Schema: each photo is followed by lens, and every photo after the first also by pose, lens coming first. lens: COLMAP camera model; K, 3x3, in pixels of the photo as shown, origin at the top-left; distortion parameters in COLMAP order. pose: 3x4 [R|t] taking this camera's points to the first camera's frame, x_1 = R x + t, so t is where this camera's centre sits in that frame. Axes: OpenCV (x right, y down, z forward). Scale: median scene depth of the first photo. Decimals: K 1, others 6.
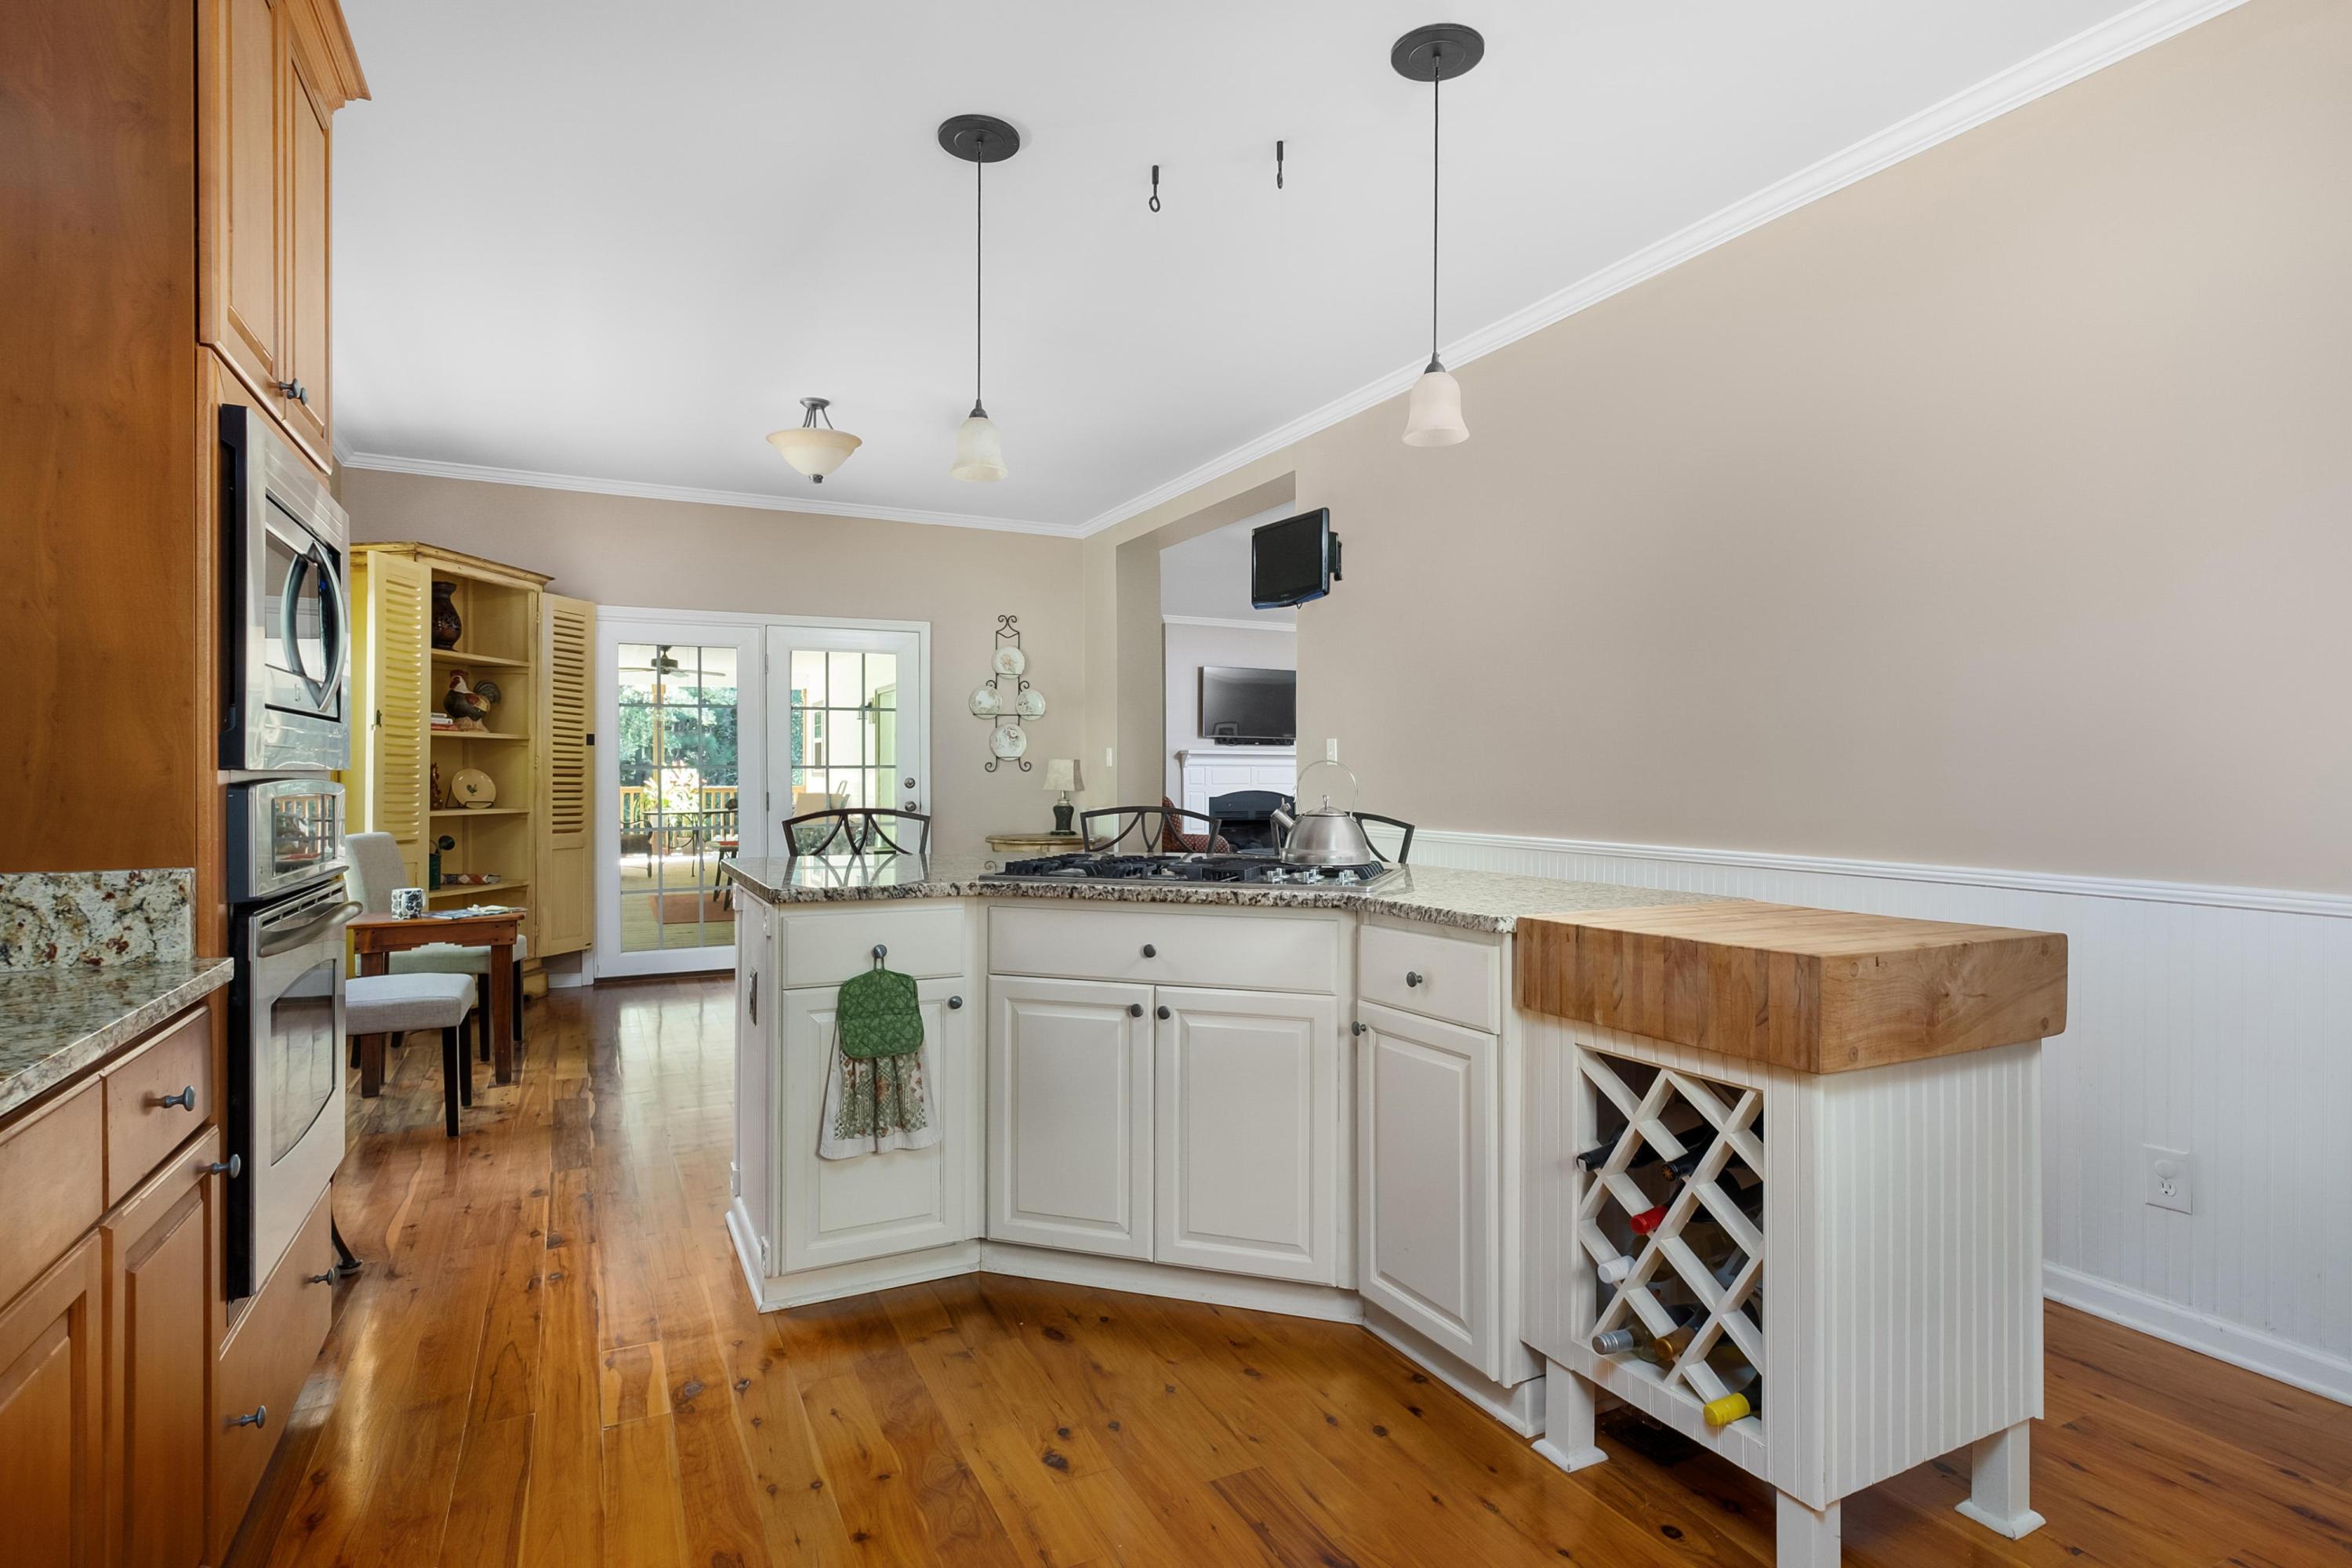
lens RADIAL K [[1120.7, 0, 1177.1], [0, 1120.7, 781.2], [0, 0, 1]] dist [-0.017297, 0.001422]
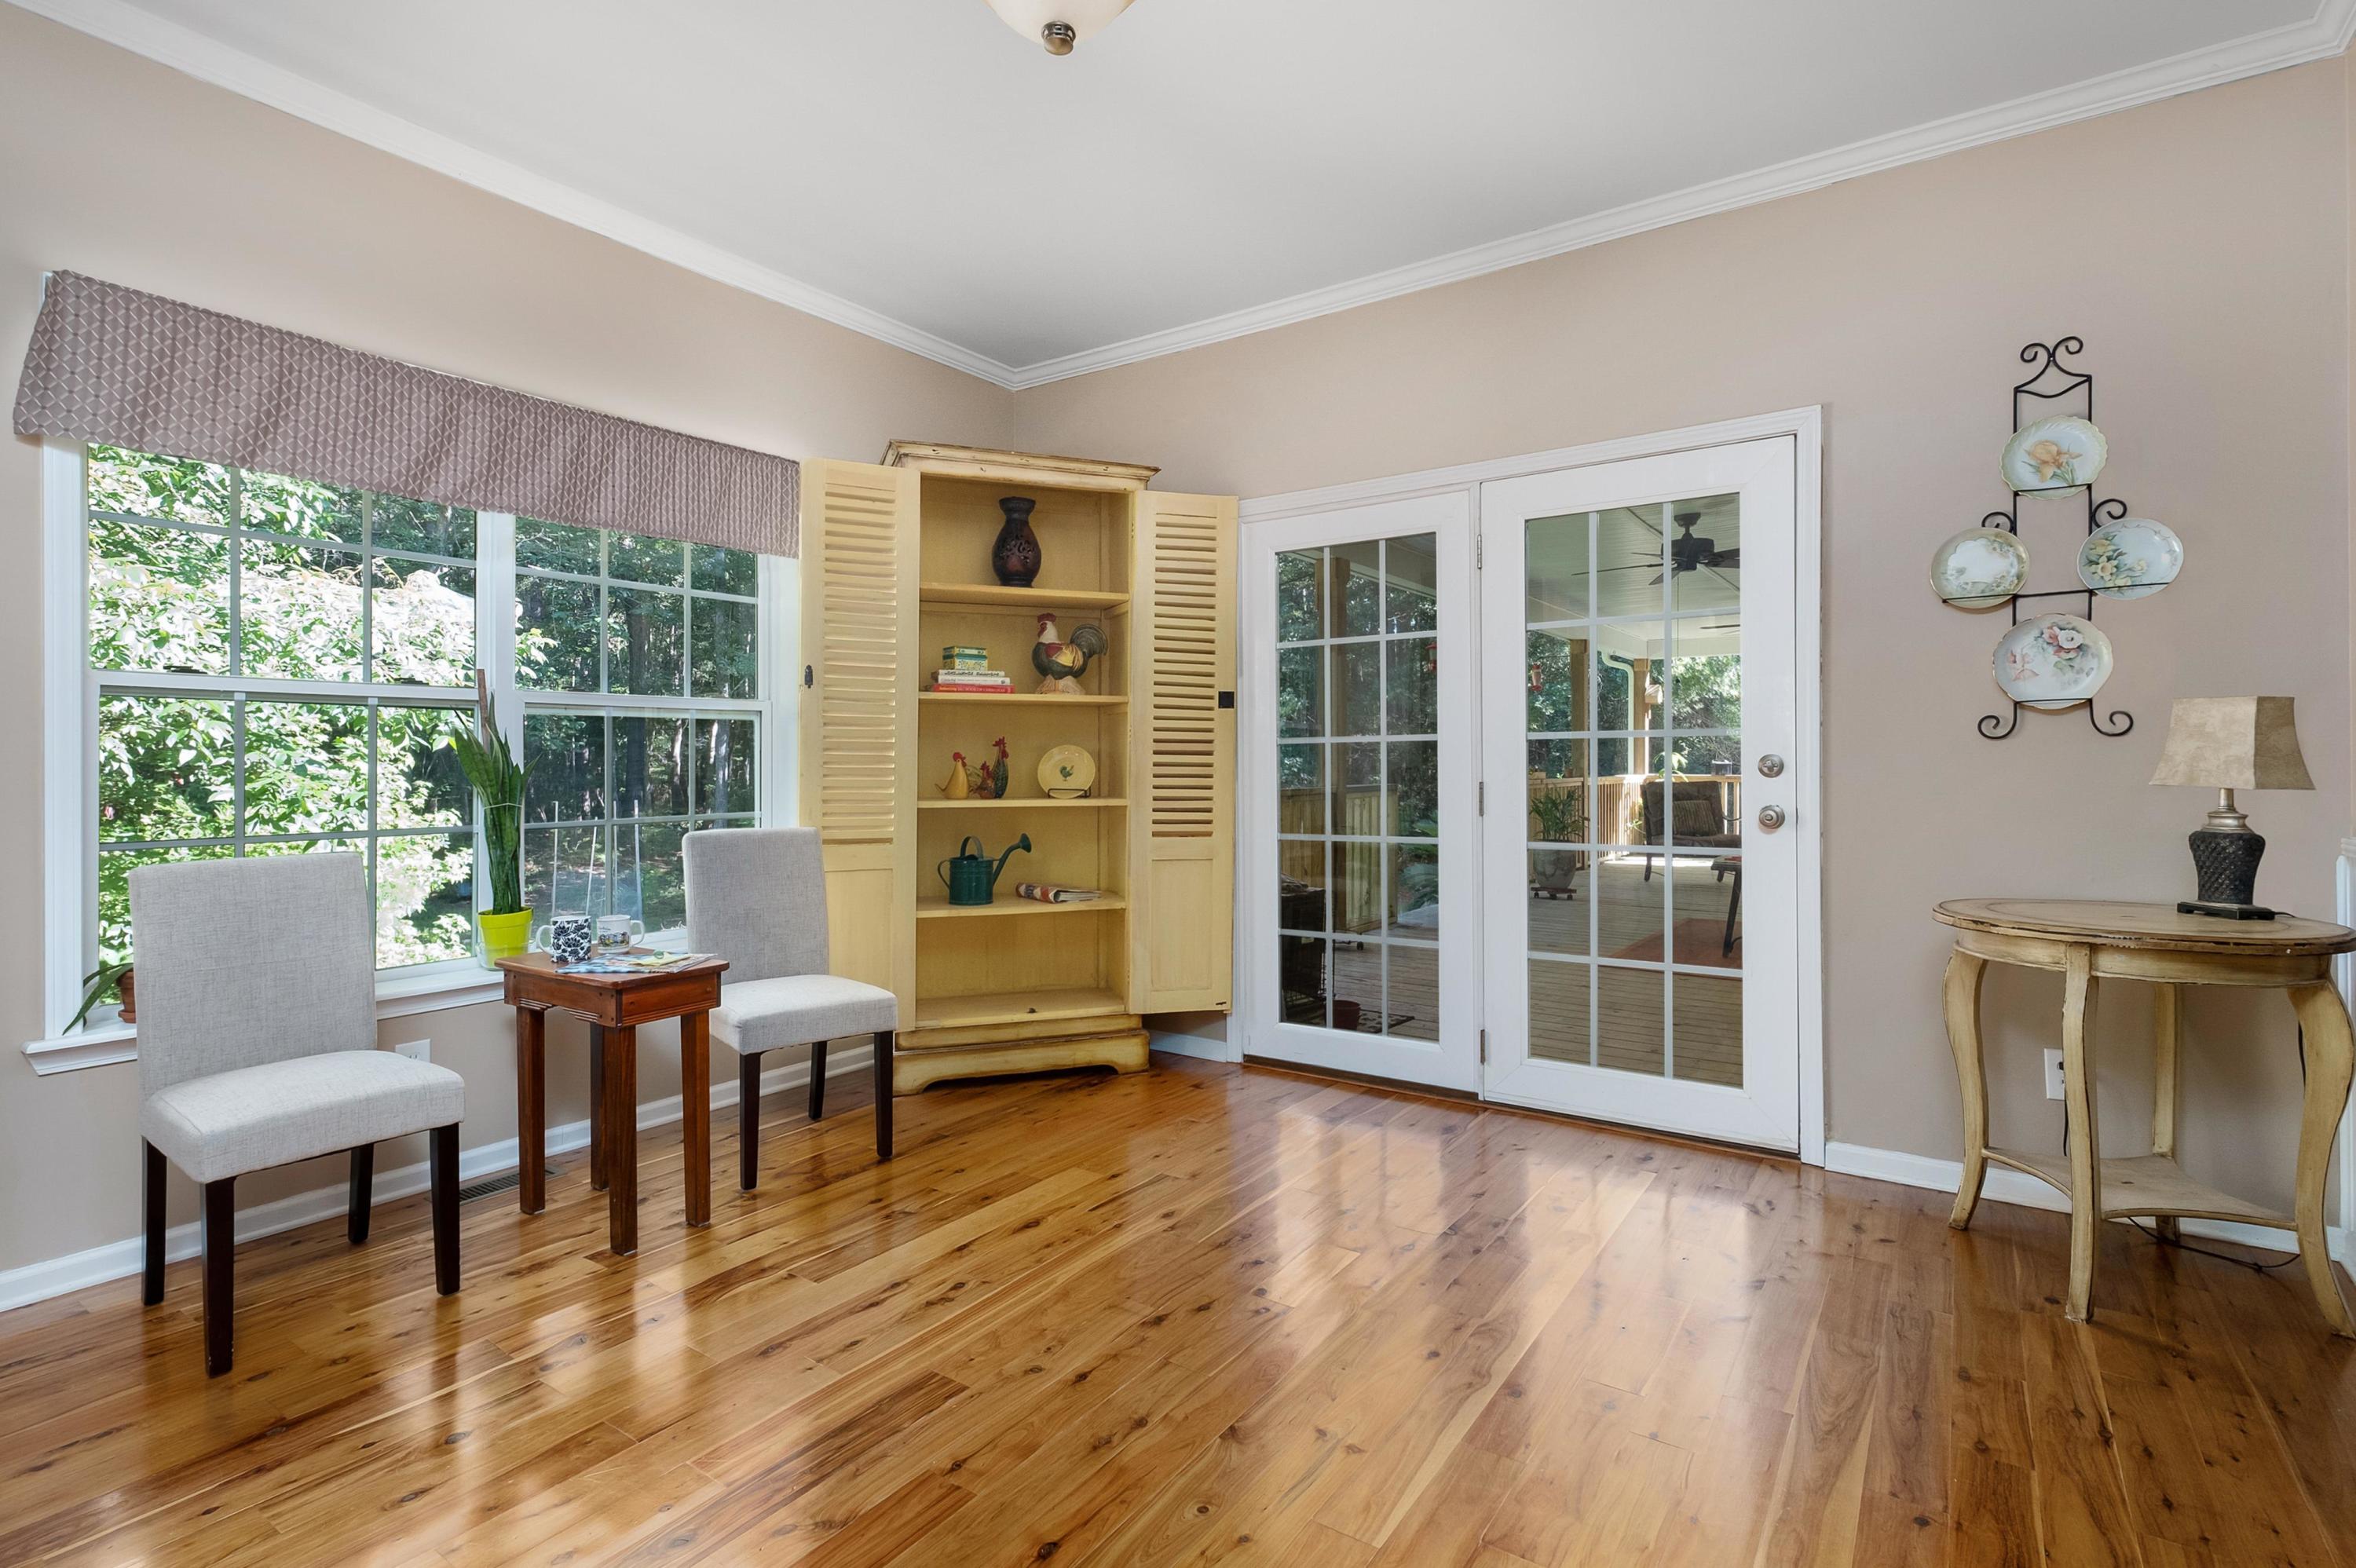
lens RADIAL K [[1122.5, 0, 1173.4], [0, 1122.5, 769.2], [0, 0, 1]] dist [-0.017297, 0.001422]
pose [[0.472779, 0.005522, -0.881164, 0.055272], [-0.001357, 0.999984, 0.005539, 0.000934], [0.881180, -0.001423, 0.472779, 0.638198]]
